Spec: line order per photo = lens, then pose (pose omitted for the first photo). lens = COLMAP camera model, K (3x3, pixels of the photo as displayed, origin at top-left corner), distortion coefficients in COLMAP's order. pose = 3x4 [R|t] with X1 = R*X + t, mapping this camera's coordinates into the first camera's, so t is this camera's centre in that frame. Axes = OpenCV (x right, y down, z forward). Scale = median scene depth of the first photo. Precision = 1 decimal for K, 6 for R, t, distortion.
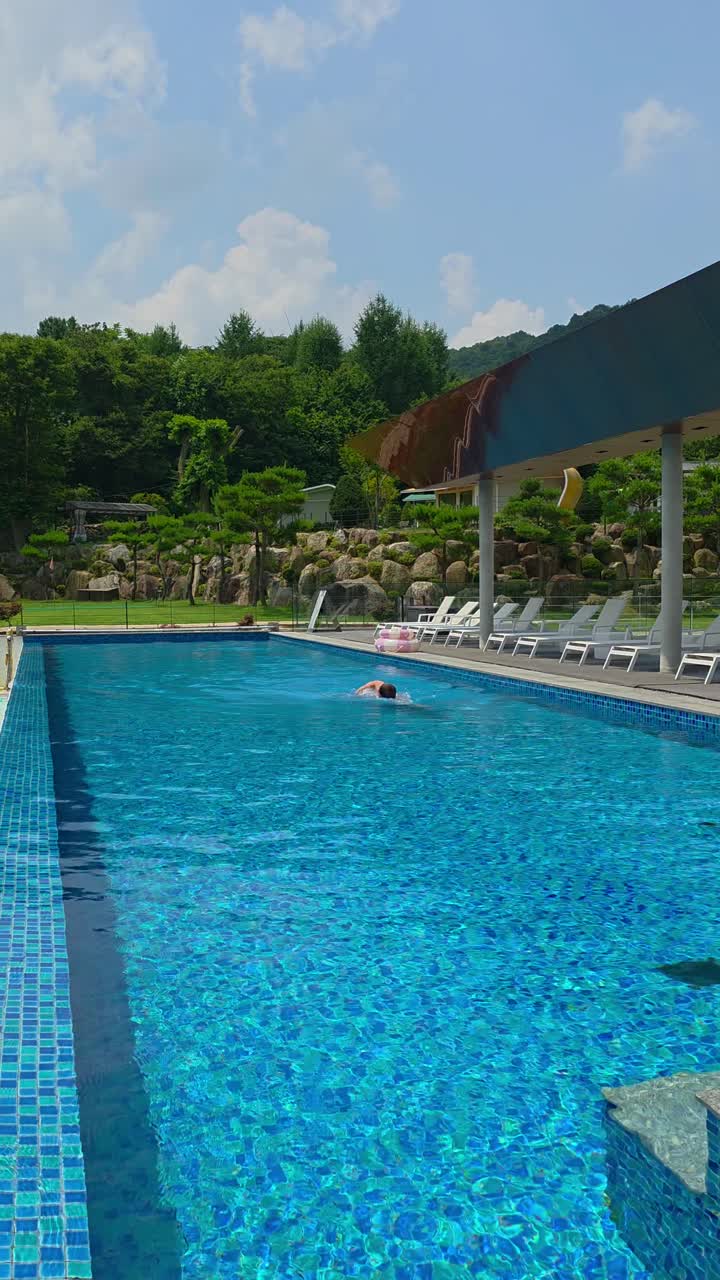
lens RADIAL K [[1073.4, 0, 362.3], [0, 1073.4, 645.3], [0, 0, 1]] dist [-0.011203, 0.002977]
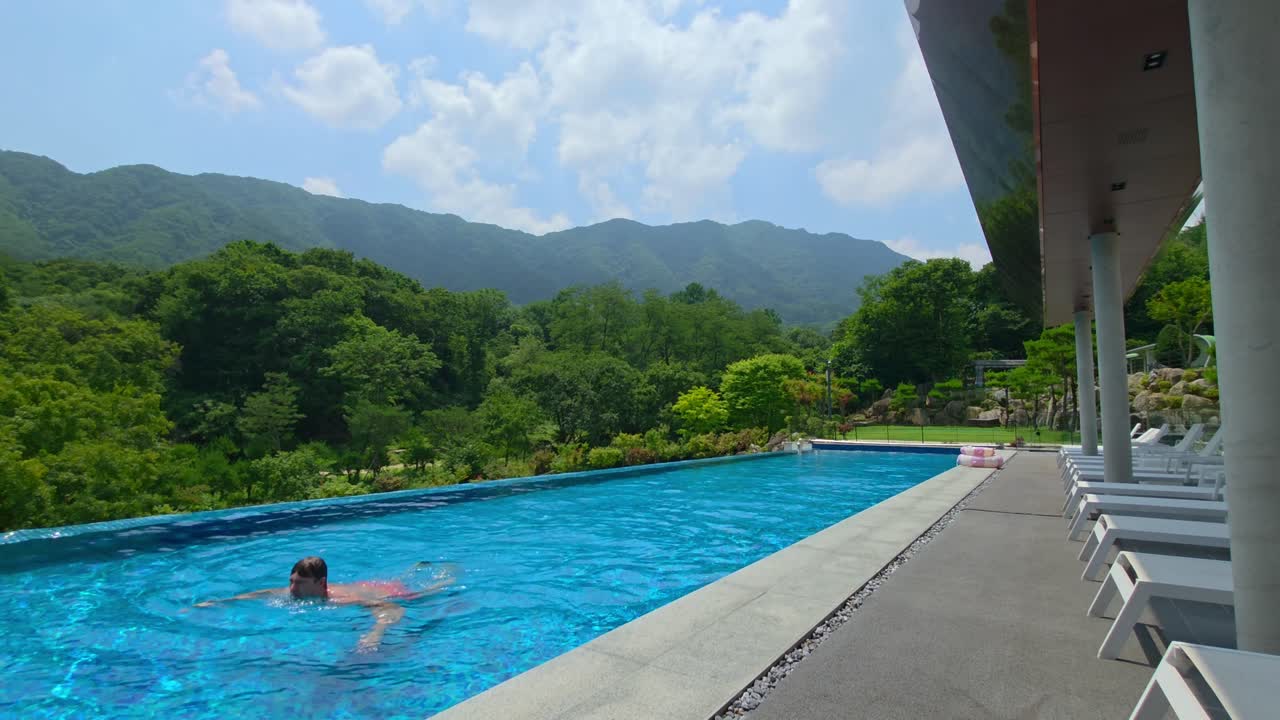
lens RADIAL K [[628.9, 0, 636.6], [0, 628.9, 365.4], [0, 0, 1]] dist [0.005884, 0.000783]
pose [[0.652657, -0.049470, -0.756037, 0.100353], [-0.055864, 0.992008, -0.113136, -0.001526], [0.755591, 0.116075, 0.644677, 0.088776]]
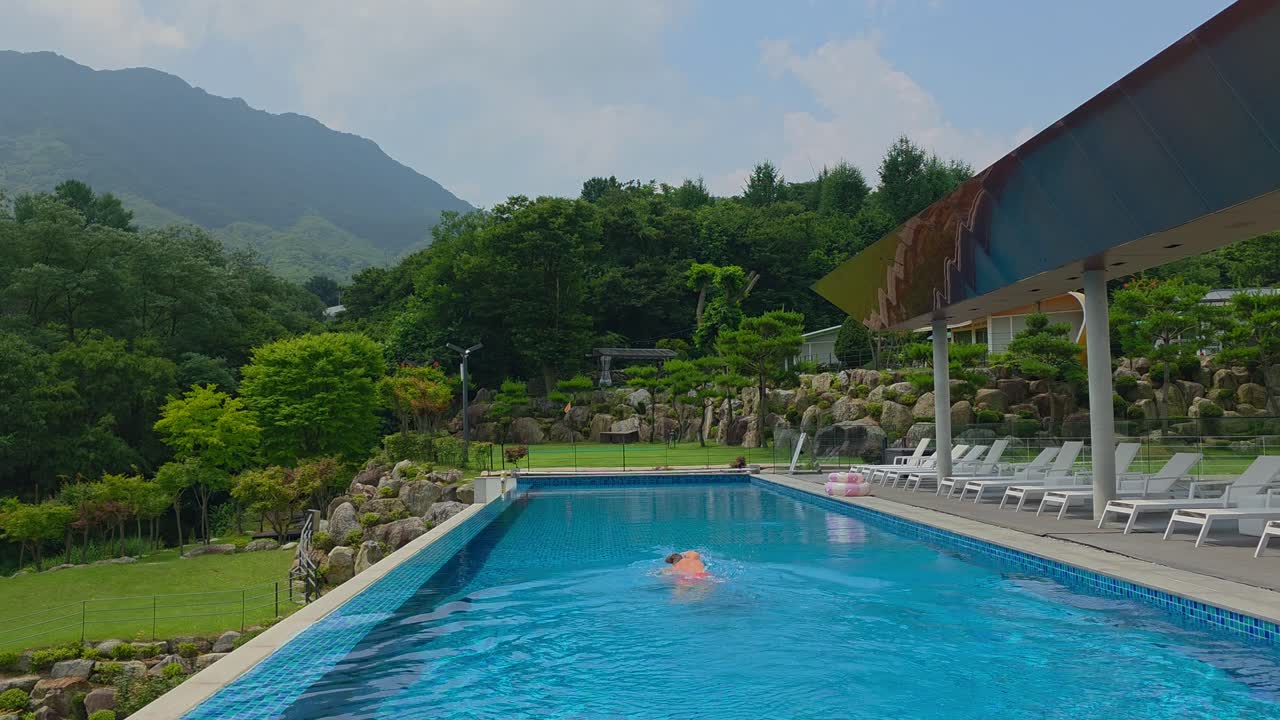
lens RADIAL K [[1073.4, 0, 644.2], [0, 1073.4, 353.9], [0, 0, 1]] dist [-0.011203, 0.002977]
pose [[0.970498, -0.024159, -0.239894, 0.029536], [-0.005436, 0.992522, -0.121946, -0.000677], [0.241046, 0.119652, 0.963110, -0.003760]]
